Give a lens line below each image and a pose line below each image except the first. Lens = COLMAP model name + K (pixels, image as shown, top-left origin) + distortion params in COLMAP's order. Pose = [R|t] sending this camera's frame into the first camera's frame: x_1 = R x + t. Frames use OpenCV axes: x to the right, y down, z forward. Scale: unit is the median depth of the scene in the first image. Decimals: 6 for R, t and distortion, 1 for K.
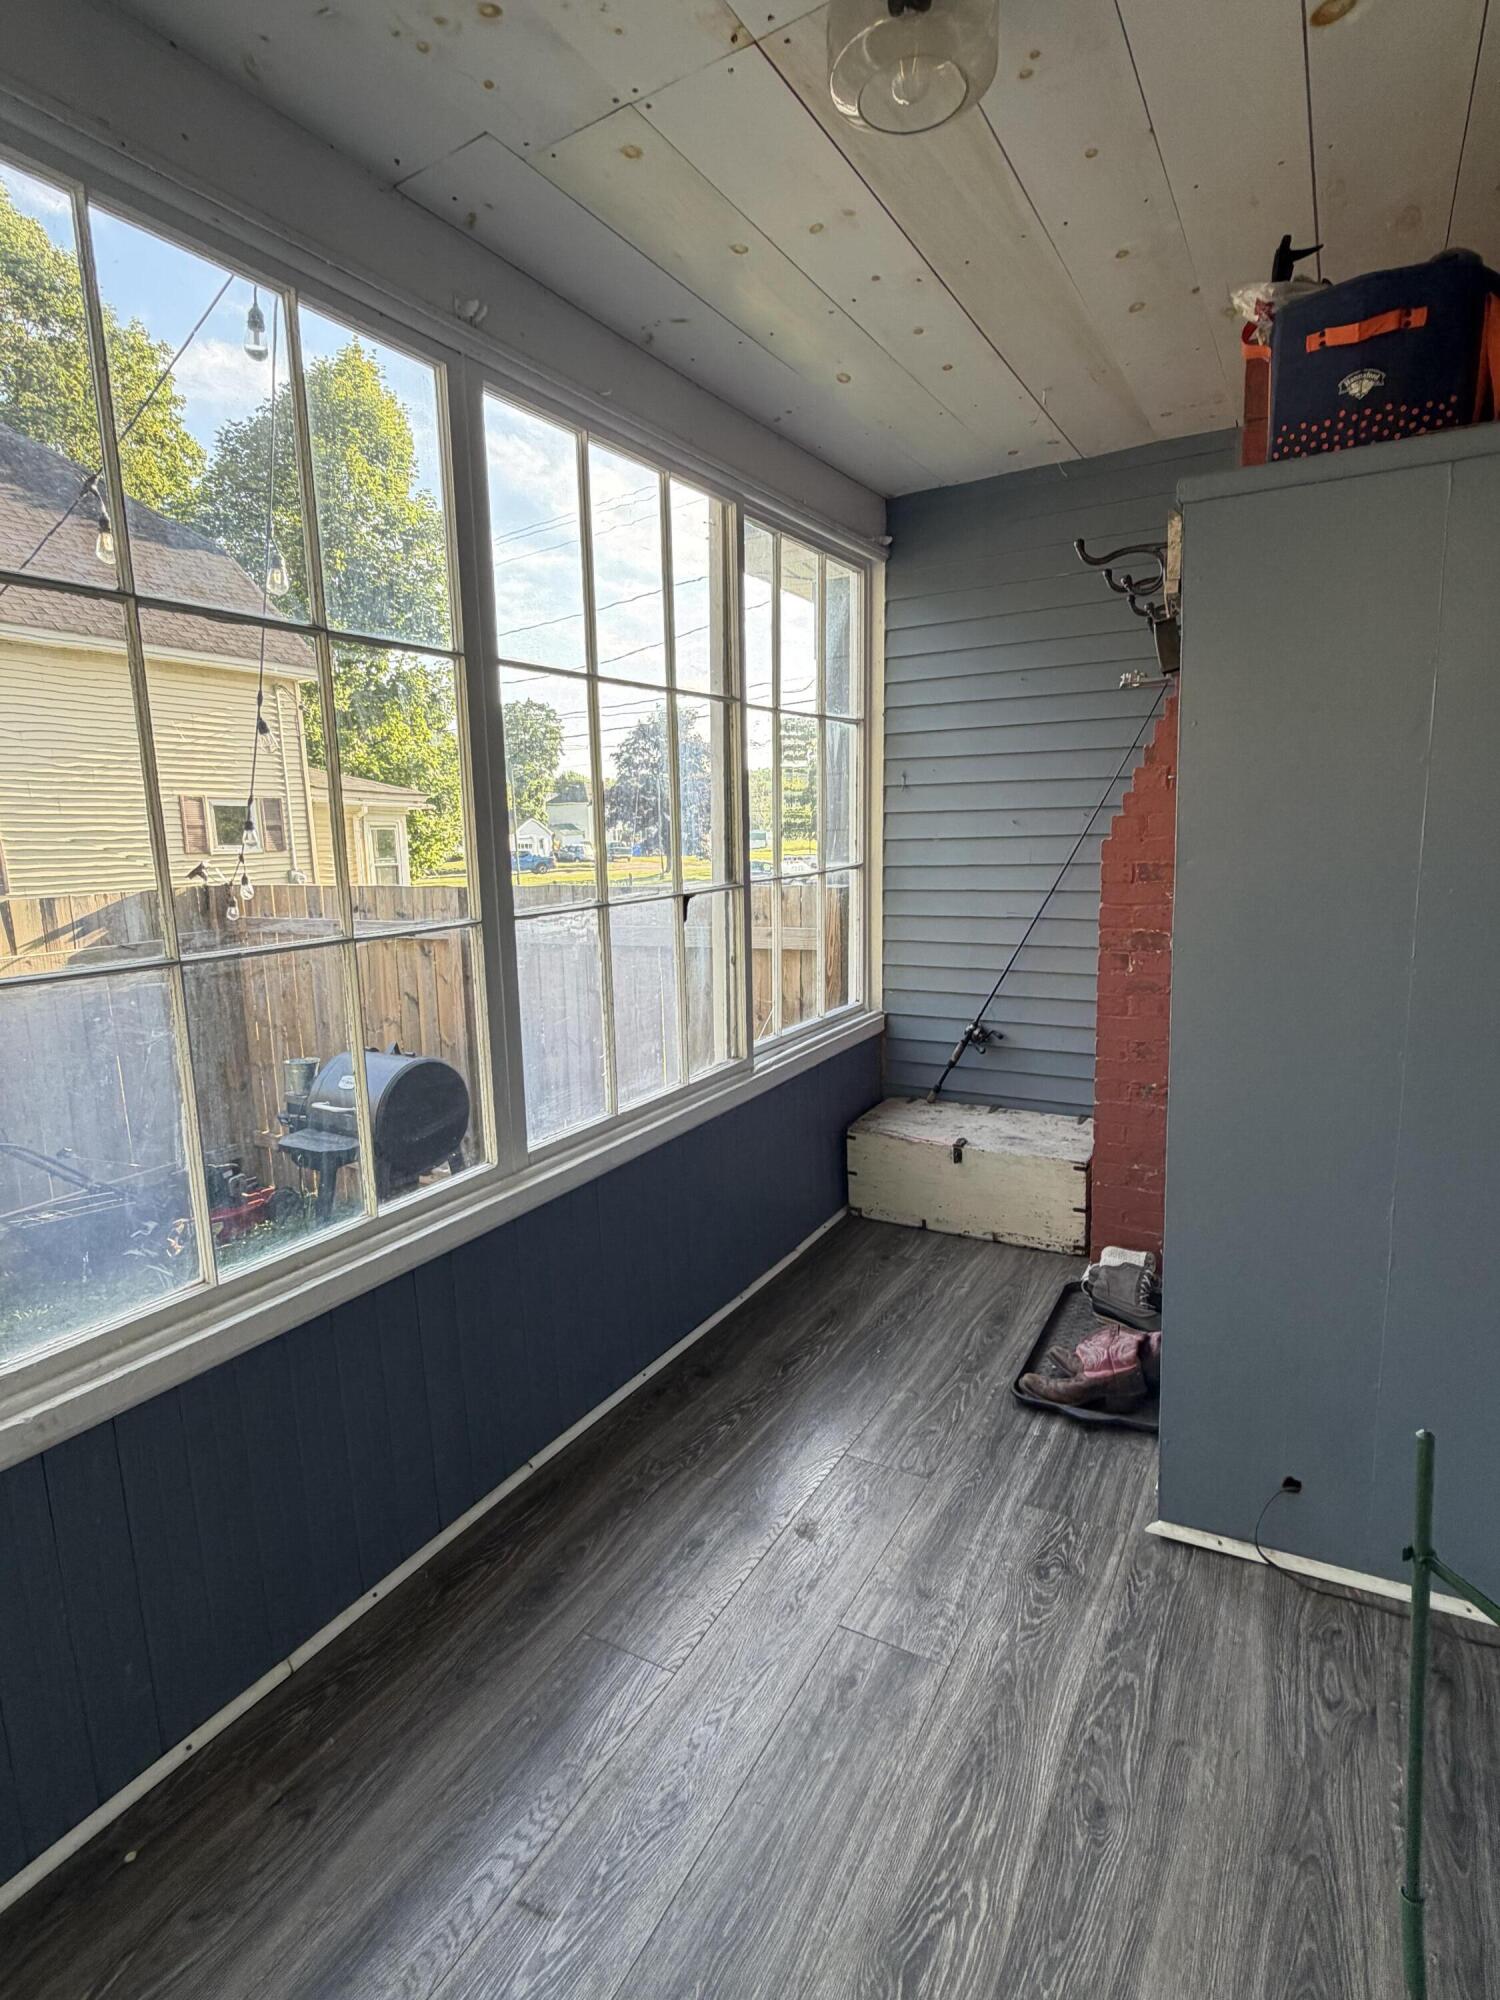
lens RADIAL K [[1003.6, 0, 750.4], [0, 1003.6, 993.4], [0, 0, 1]] dist [-0.000417, 0.000330]
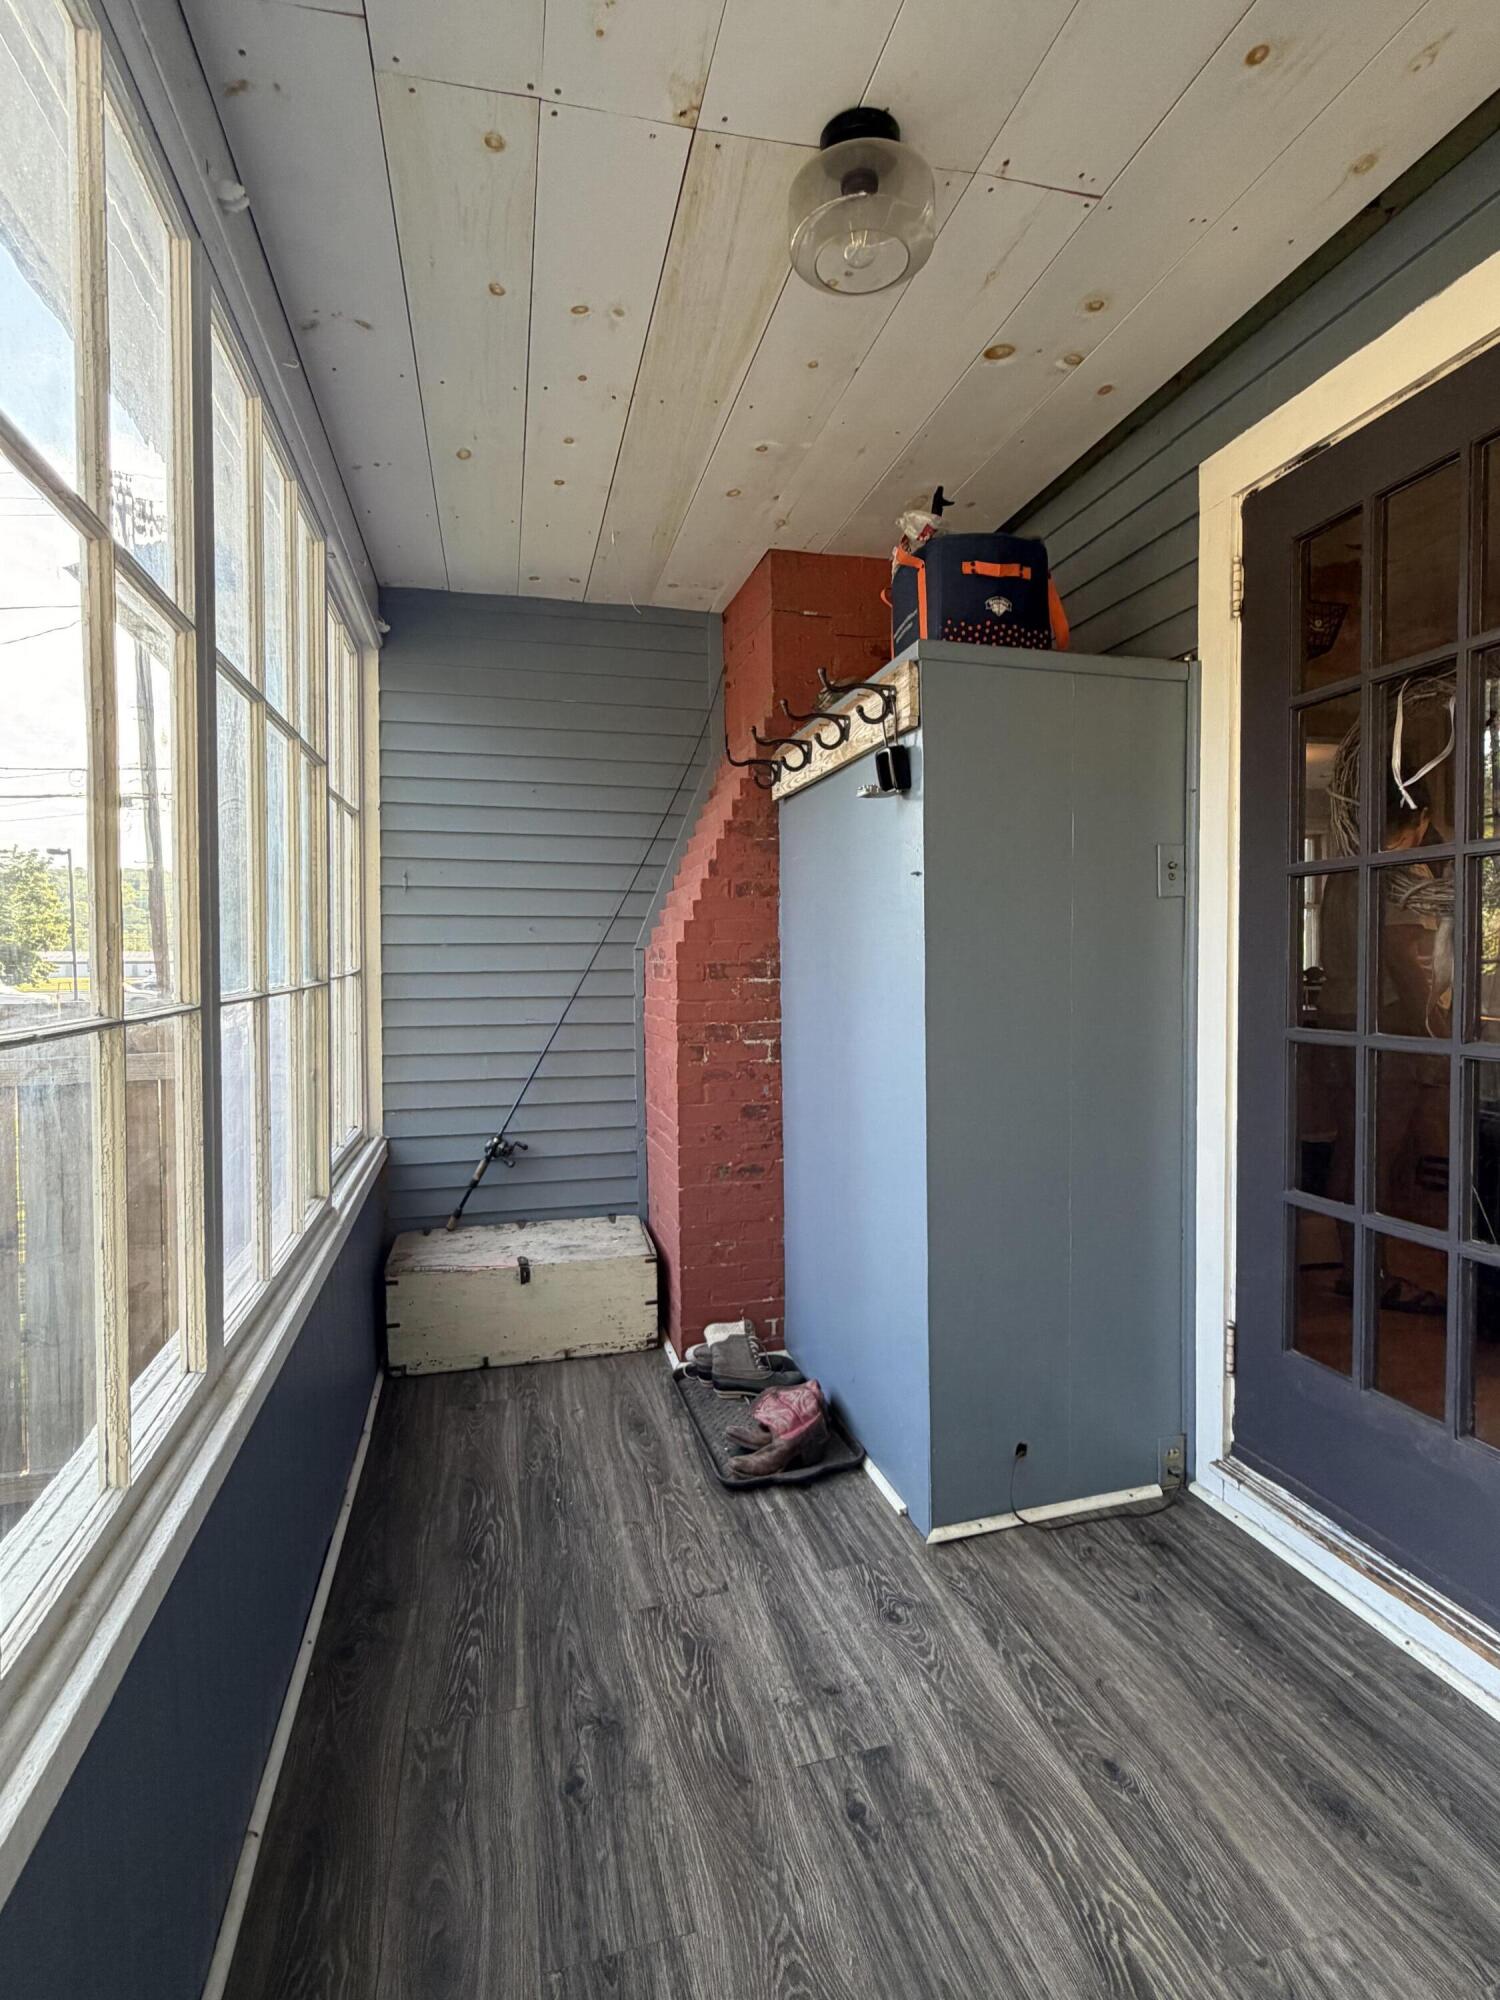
lens RADIAL K [[1003.6, 0, 751.8], [0, 1003.6, 999.1], [0, 0, 1]] dist [-0.000417, 0.000330]
pose [[0.713336, -0.004802, 0.700806, -0.352513], [0.099450, 0.990551, -0.094441, 0.018603], [-0.693730, 0.137064, 0.707073, 0.185340]]
